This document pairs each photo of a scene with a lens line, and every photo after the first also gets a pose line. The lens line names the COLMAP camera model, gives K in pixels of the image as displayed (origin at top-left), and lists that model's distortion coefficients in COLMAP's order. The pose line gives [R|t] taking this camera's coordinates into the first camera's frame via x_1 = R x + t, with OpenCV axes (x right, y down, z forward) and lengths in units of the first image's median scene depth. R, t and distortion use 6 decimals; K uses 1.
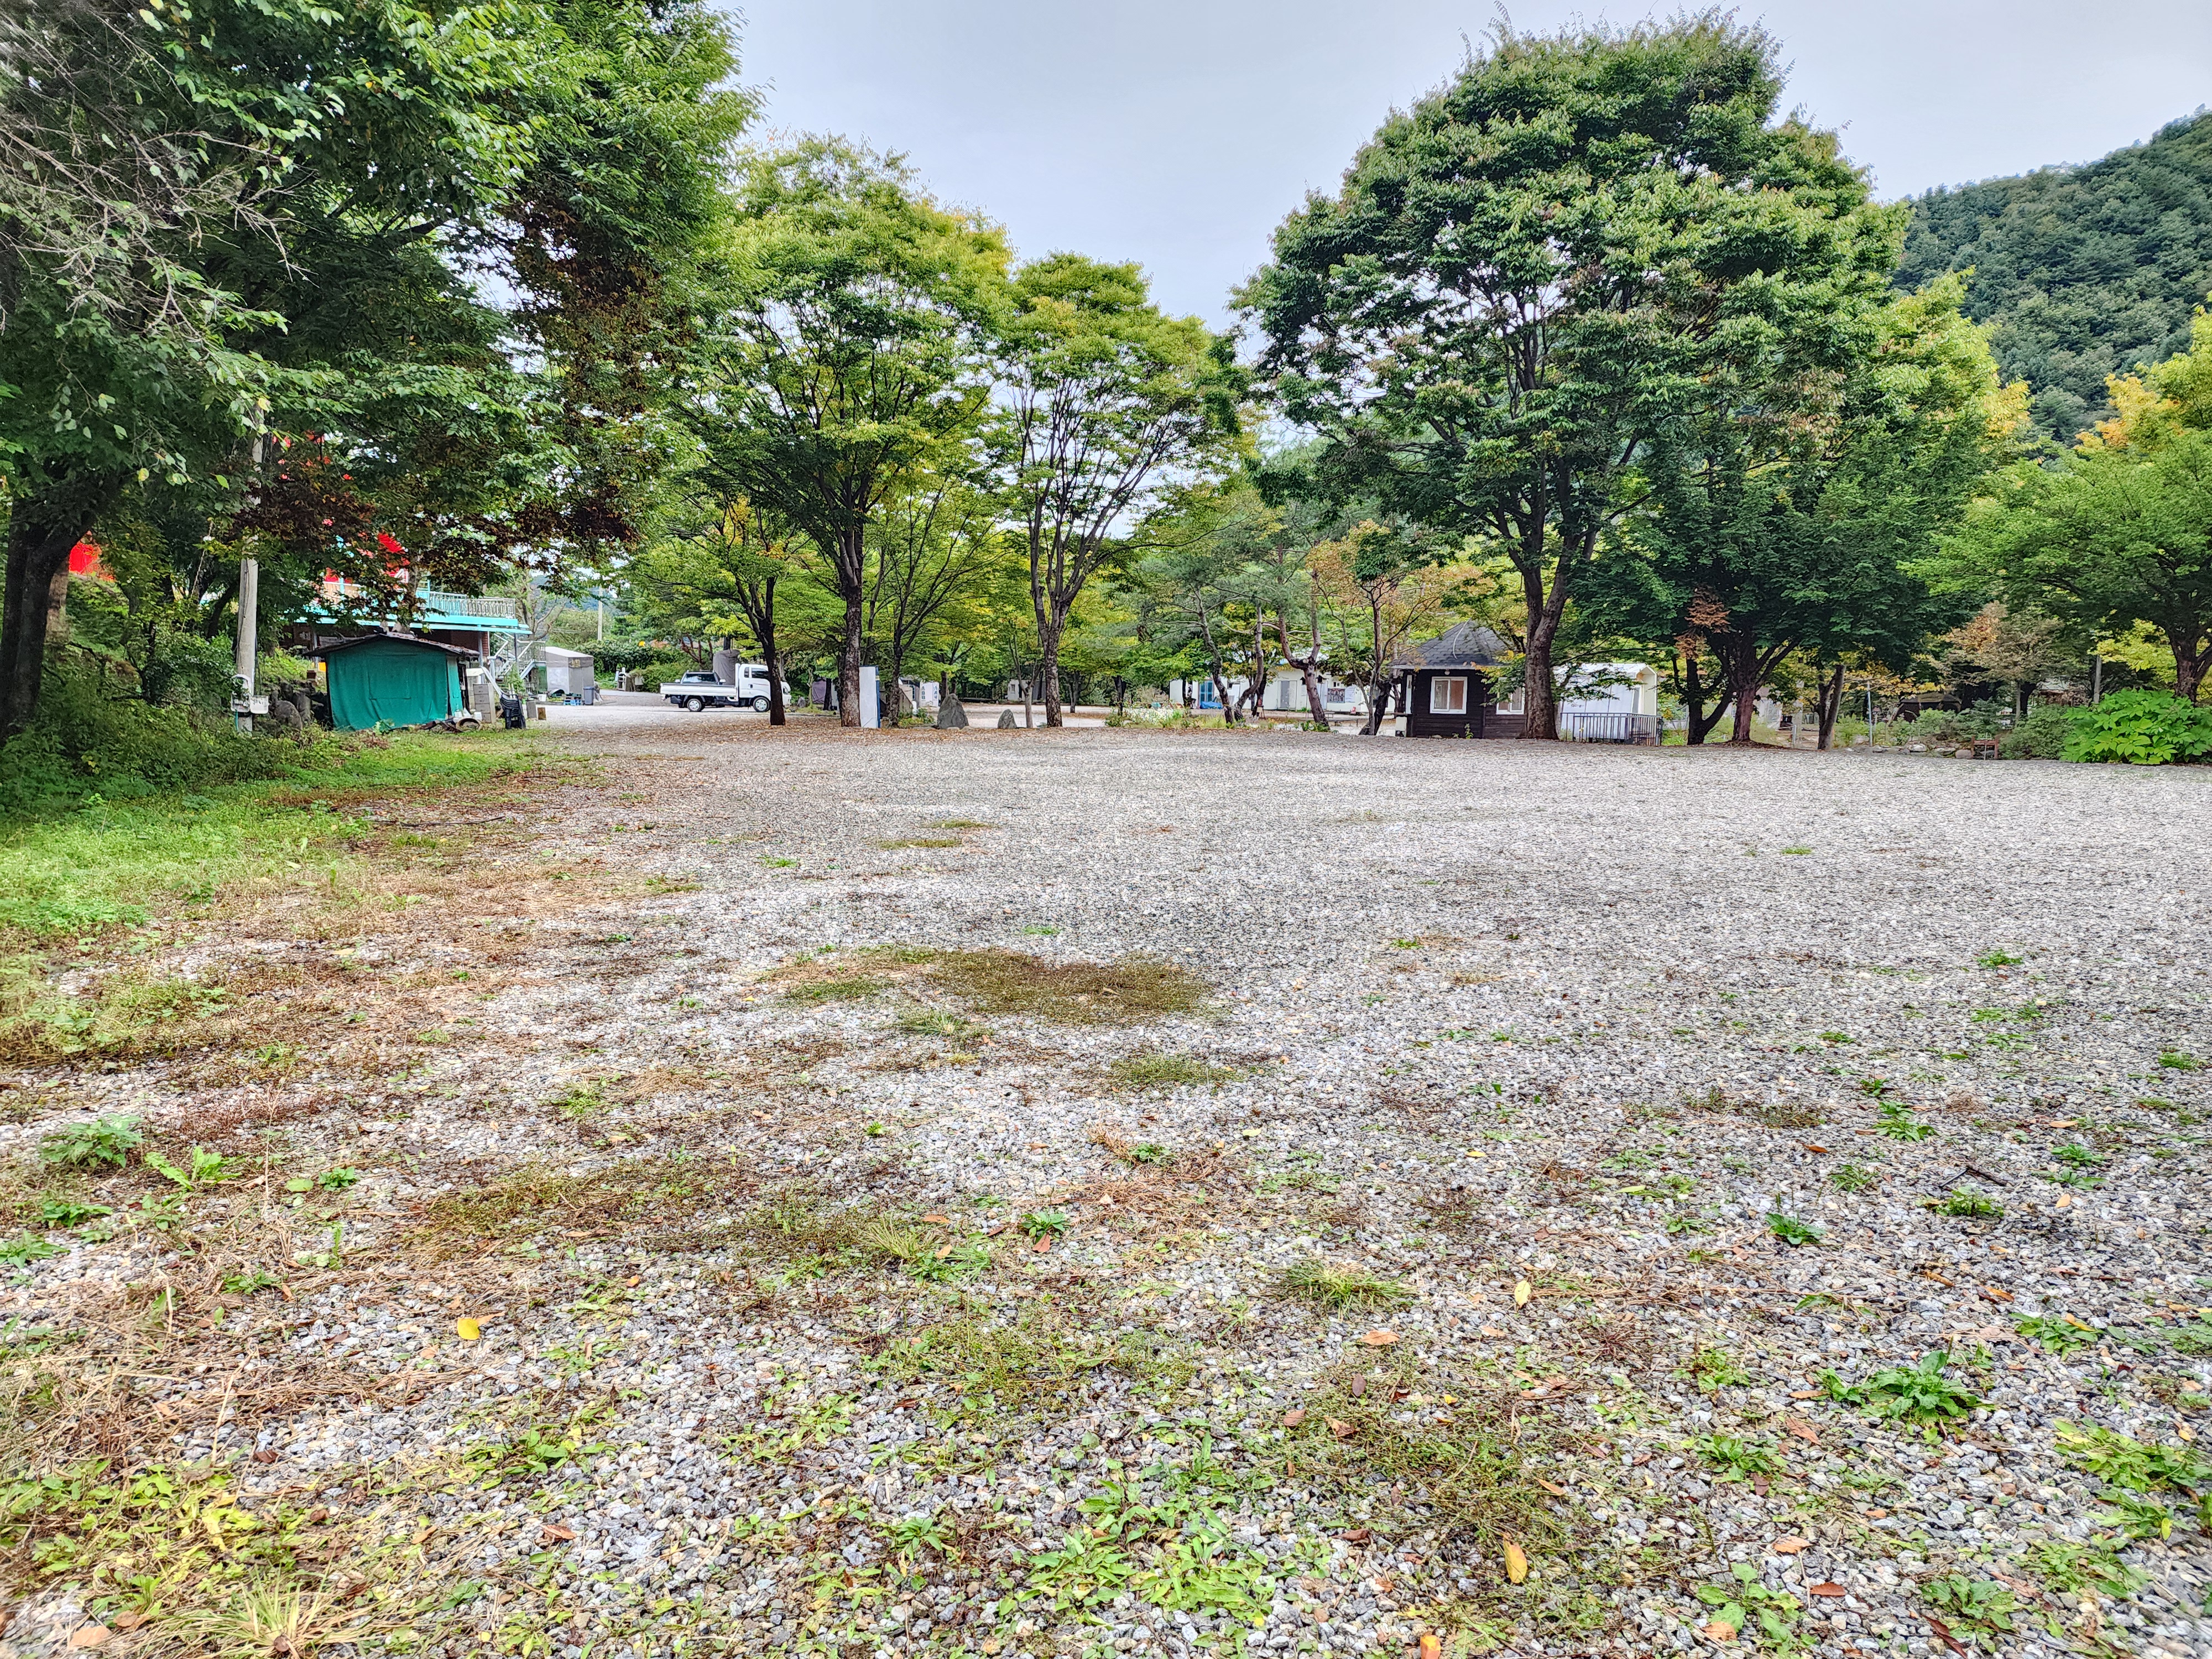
lens RADIAL K [[1480.4, 0, 1106.0], [0, 1480.4, 829.5], [0, 0, 1]] dist [0.098434, -0.084018]
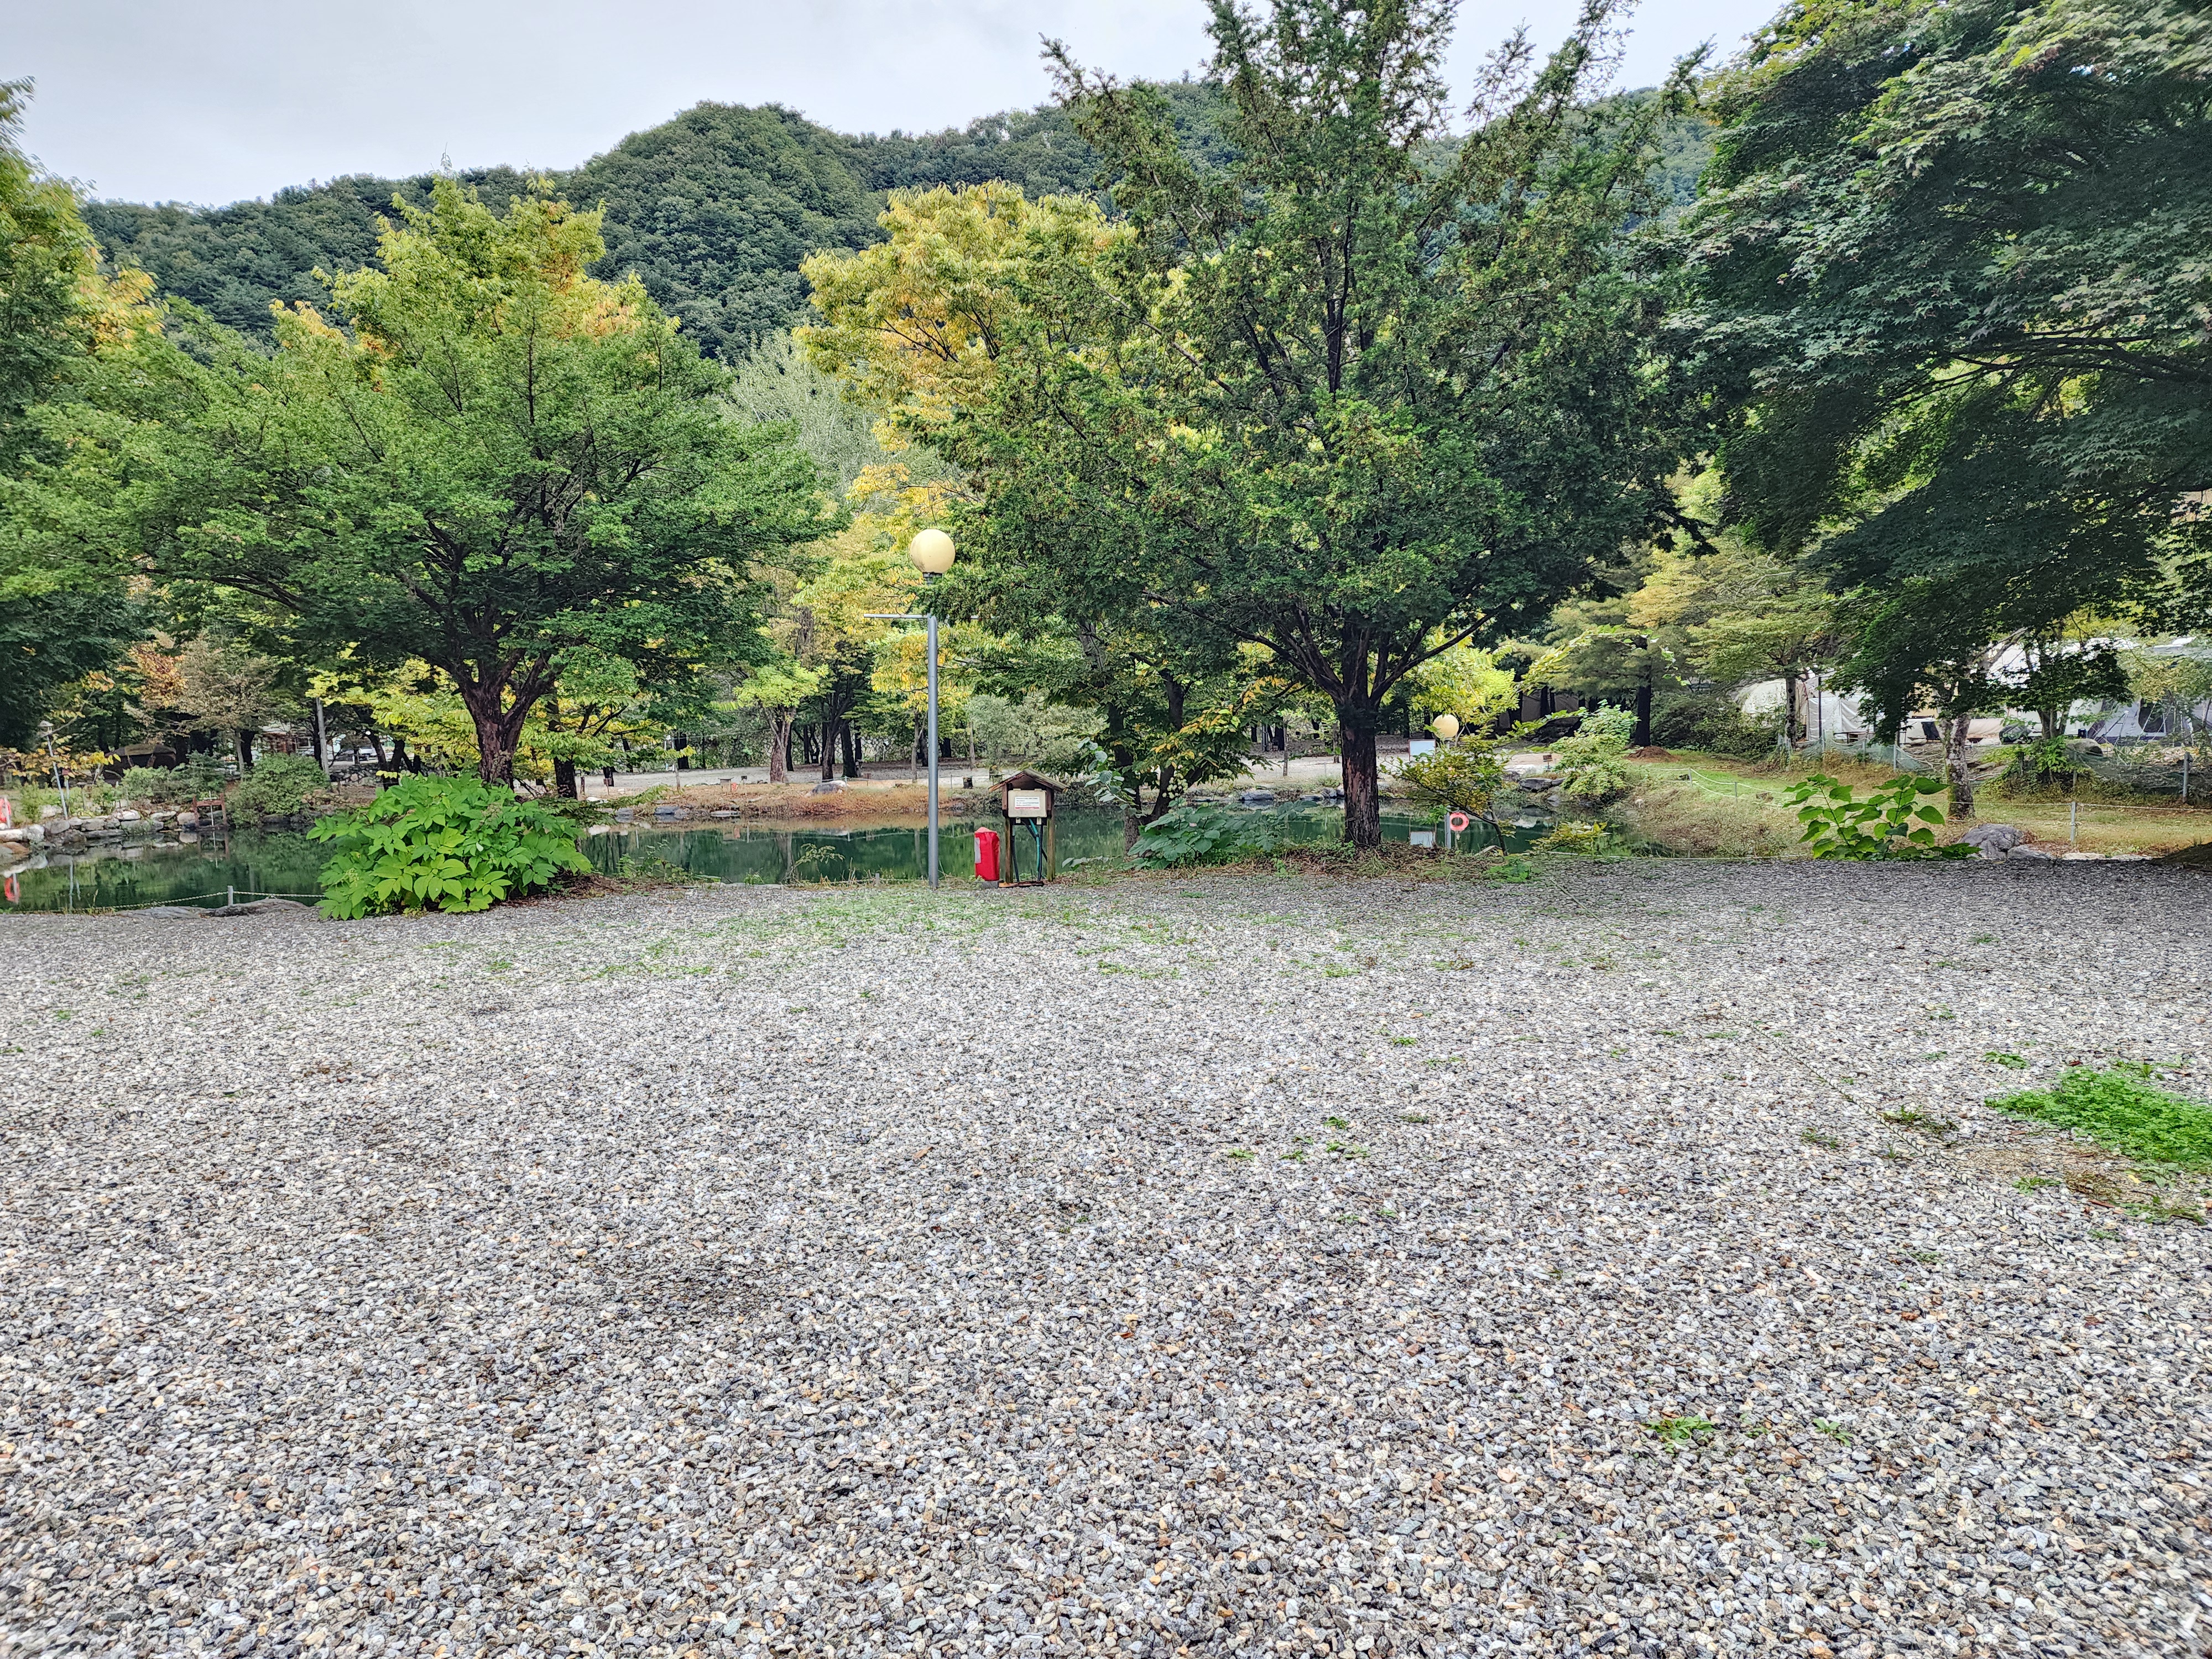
lens RADIAL K [[1480.4, 0, 1106.0], [0, 1480.4, 829.5], [0, 0, 1]] dist [0.098434, -0.084018]
pose [[0.489904, -0.113490, 0.864358, 0.190456], [0.134960, 0.989410, 0.053416, -0.041900], [-0.861266, 0.090485, 0.500033, 0.305145]]
